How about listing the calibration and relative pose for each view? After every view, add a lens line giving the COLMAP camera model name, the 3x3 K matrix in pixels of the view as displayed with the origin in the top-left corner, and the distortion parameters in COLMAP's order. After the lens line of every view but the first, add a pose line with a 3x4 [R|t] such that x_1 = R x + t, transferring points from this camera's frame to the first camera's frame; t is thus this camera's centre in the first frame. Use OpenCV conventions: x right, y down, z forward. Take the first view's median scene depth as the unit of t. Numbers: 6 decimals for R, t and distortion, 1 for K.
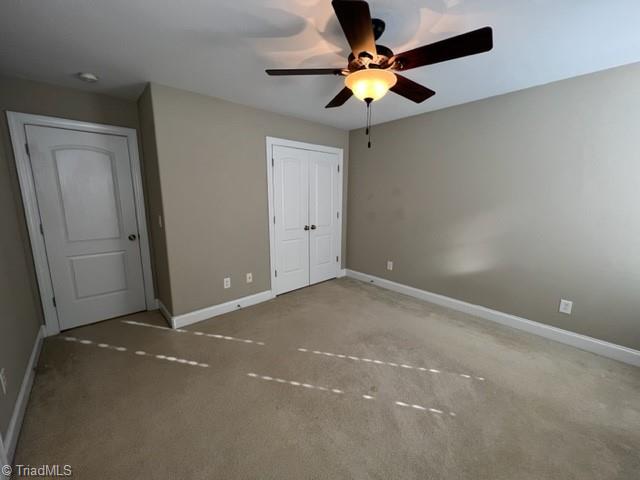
lens RADIAL K [[257.9, 0, 316.2], [0, 257.9, 240.1], [0, 0, 1]] dist [0.002328, 0.000073]
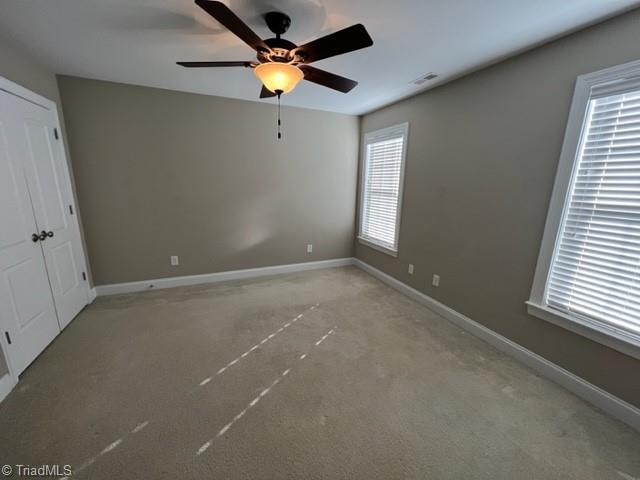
lens RADIAL K [[257.9, 0, 319.6], [0, 257.9, 240.6], [0, 0, 1]] dist [0.002328, 0.000073]
pose [[0.315276, -0.212567, 0.924887, -0.401946], [0.144448, 0.973984, 0.174612, -0.055357], [-0.937942, 0.078547, 0.337779, 0.260080]]
